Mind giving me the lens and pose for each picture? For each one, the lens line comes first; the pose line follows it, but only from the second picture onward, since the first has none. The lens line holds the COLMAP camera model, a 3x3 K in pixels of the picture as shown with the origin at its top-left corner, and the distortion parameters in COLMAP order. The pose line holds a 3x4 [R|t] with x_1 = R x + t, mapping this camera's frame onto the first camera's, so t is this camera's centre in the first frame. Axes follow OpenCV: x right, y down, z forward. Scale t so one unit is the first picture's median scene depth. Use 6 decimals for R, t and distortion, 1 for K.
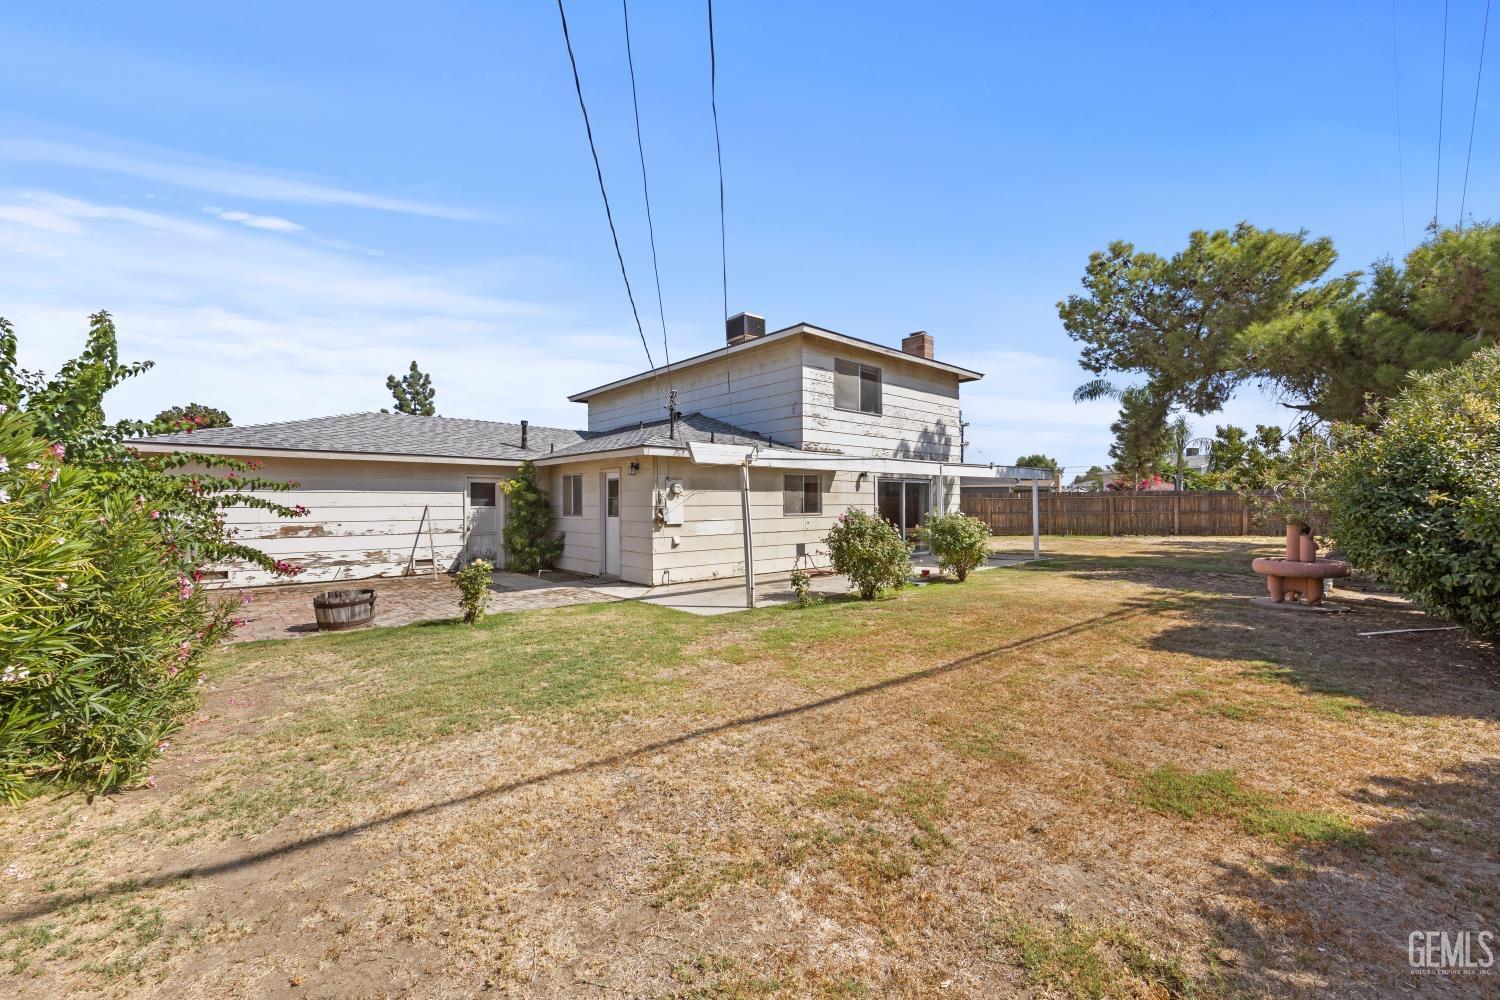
lens RADIAL K [[603.9, 0, 750.8], [0, 603.9, 507.4], [0, 0, 1]] dist [-0.003718, 0.000367]
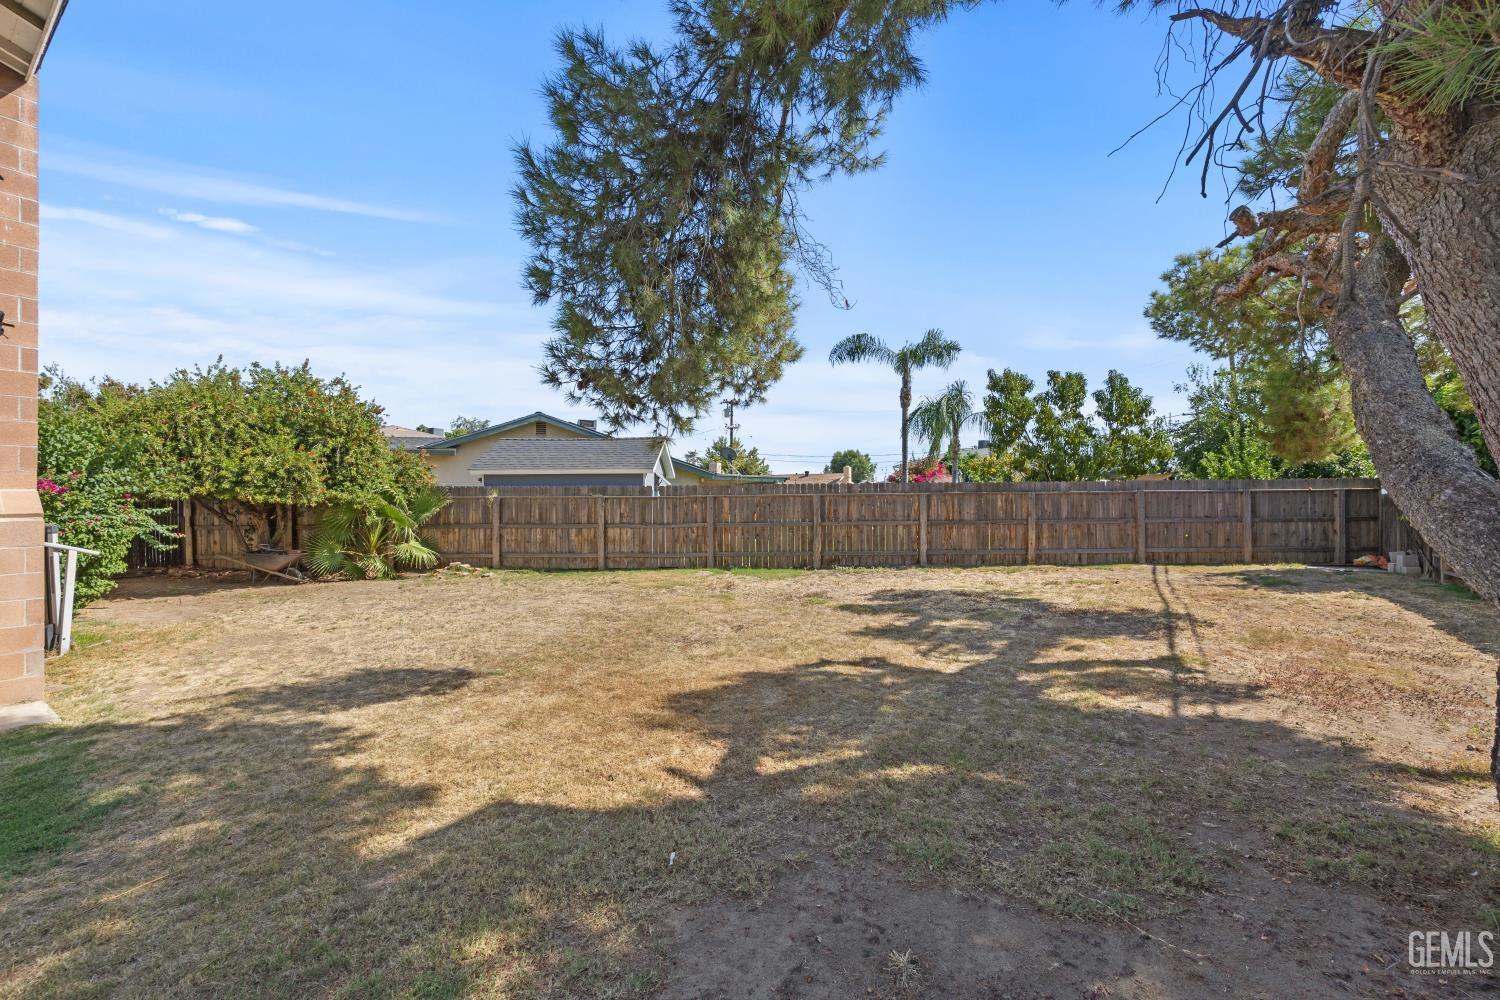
lens RADIAL K [[603.9, 0, 751.3], [0, 603.9, 494.5], [0, 0, 1]] dist [-0.003718, 0.000367]
pose [[0.966607, 0.002584, 0.256250, 0.415385], [0.000345, 0.999935, -0.011385, -0.011473], [-0.256262, 0.011093, 0.966544, 0.513466]]
